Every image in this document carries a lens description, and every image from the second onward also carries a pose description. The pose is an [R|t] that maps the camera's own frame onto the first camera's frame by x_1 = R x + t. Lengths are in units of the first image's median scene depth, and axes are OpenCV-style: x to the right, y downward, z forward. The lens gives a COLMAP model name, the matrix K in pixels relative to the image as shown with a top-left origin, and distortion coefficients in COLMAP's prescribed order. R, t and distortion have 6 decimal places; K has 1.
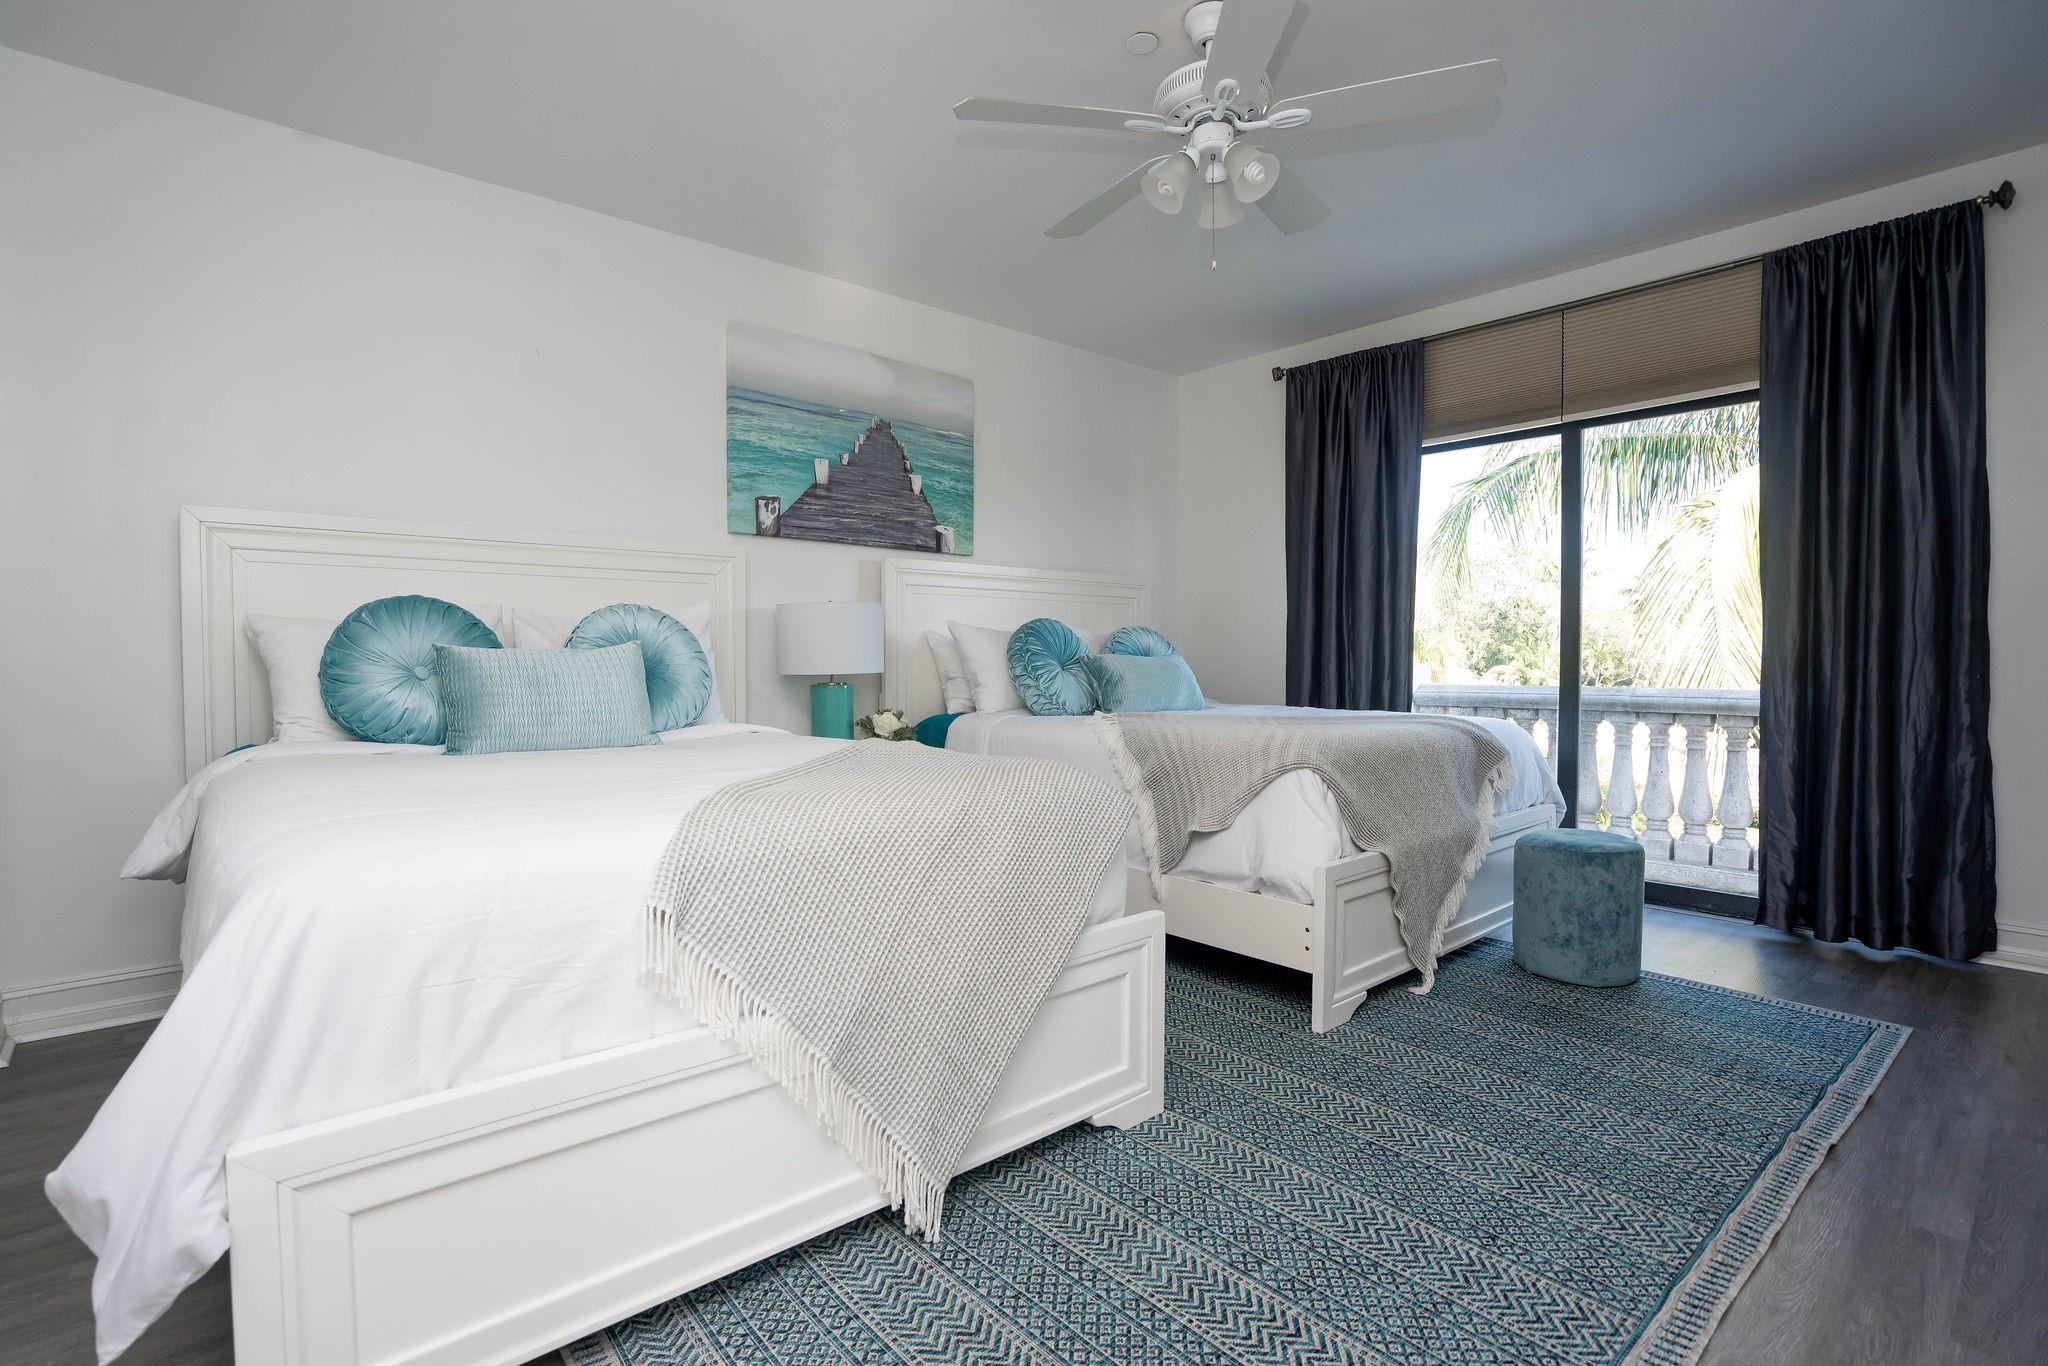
lens RADIAL K [[911.6, 0, 1007.9], [0, 911.6, 679.9], [0, 0, 1]] dist [-0.052433, 0.014172]
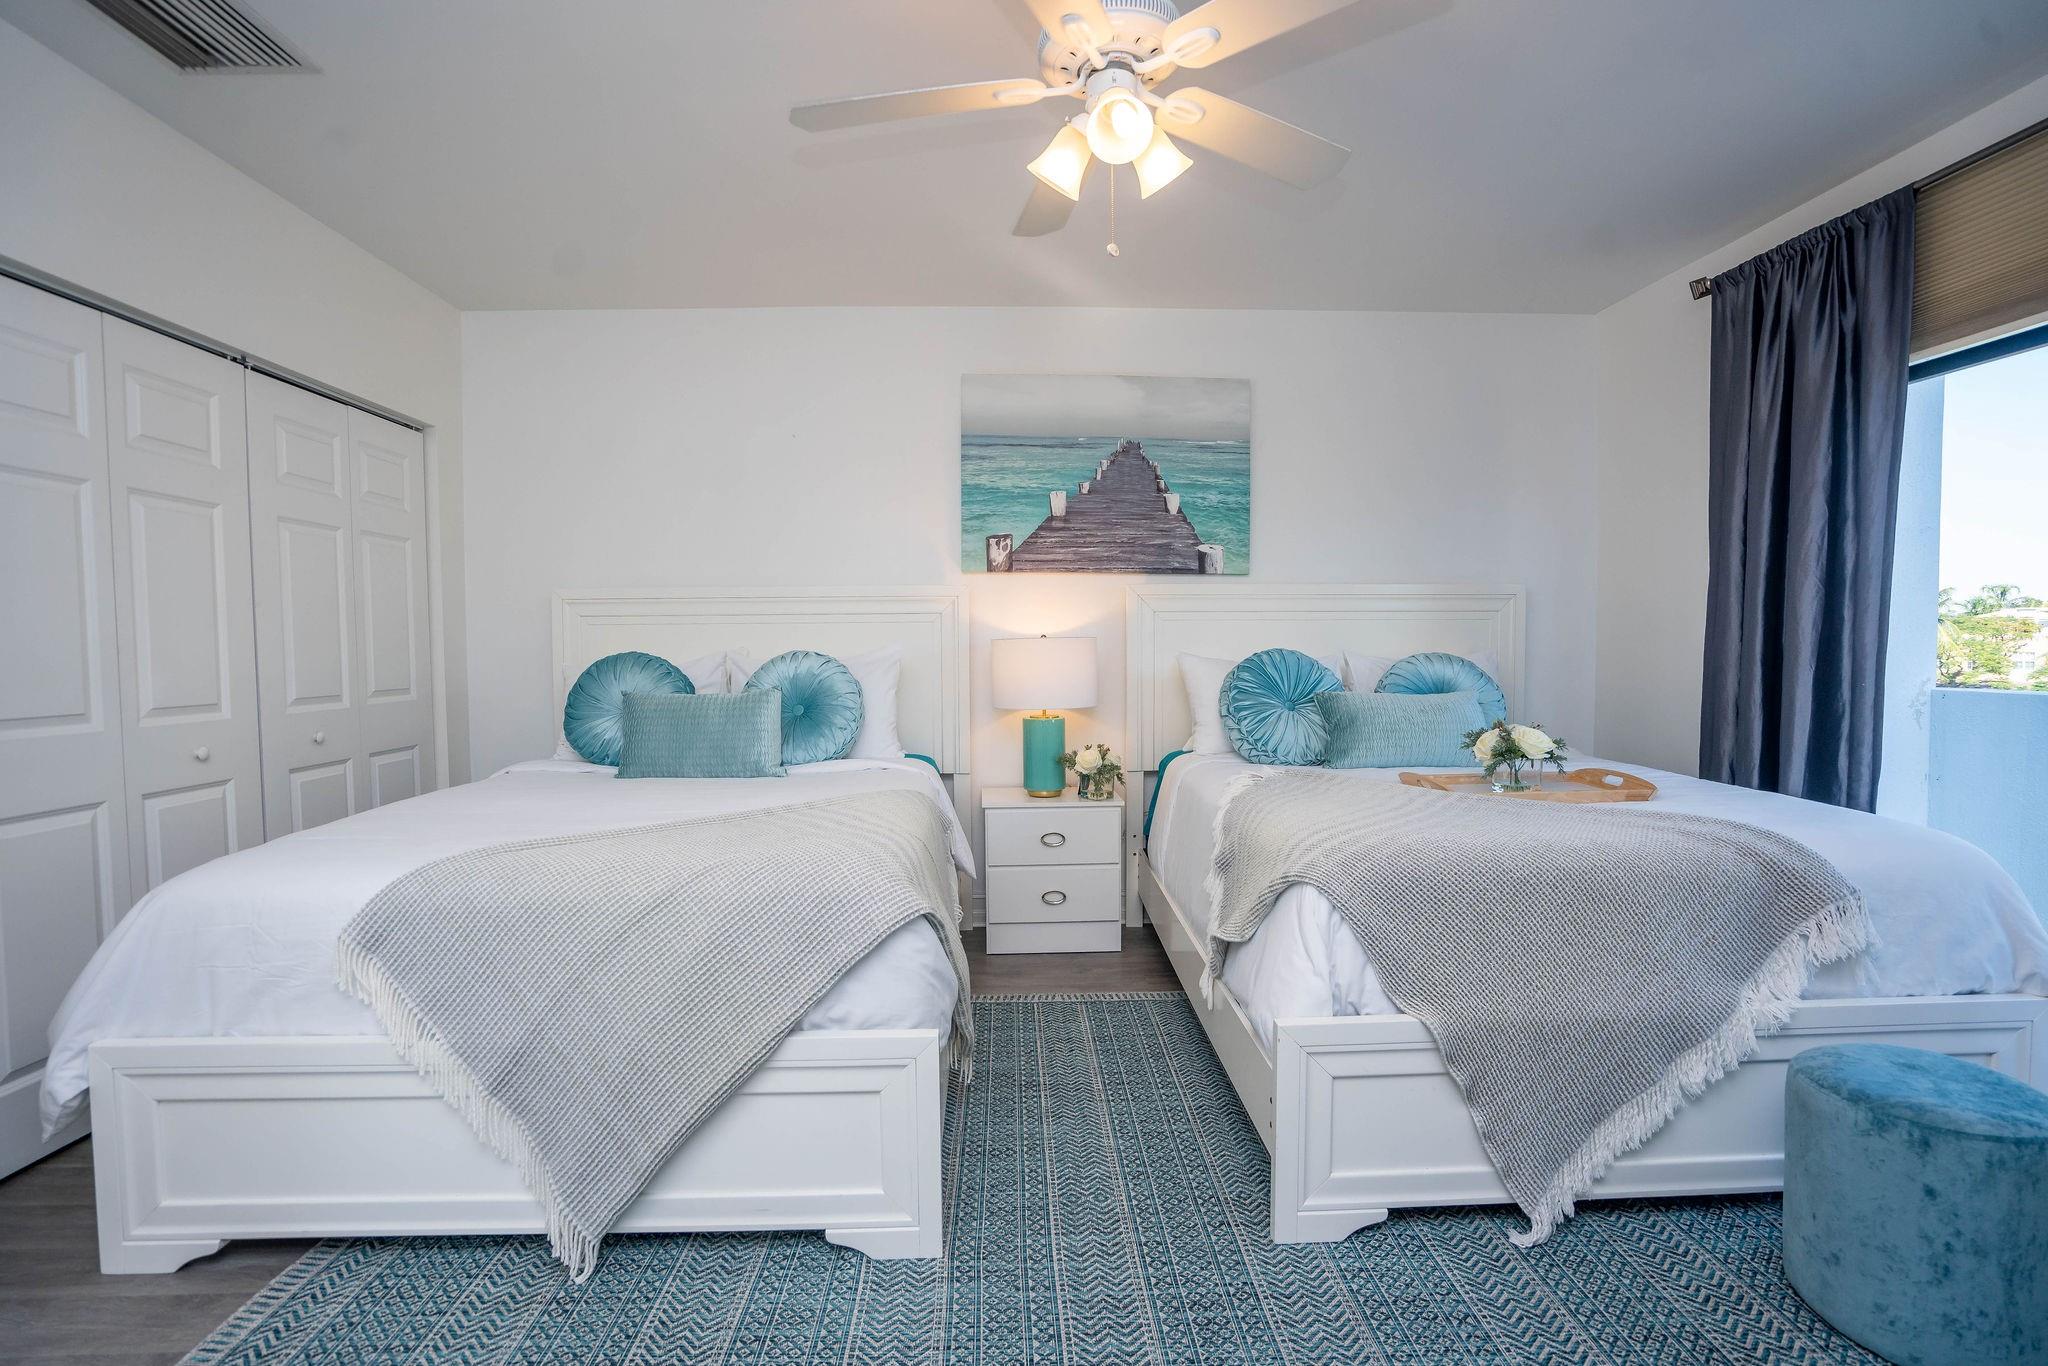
lens RADIAL K [[901.6, 0, 1031.7], [0, 901.6, 683.0], [0, 0, 1]] dist [-0.040513, 0.013852]
pose [[0.803322, 0.023083, -0.595097, 0.373677], [-0.013461, 0.999697, 0.020605, -0.051005], [0.595392, -0.008542, 0.803390, 0.177976]]
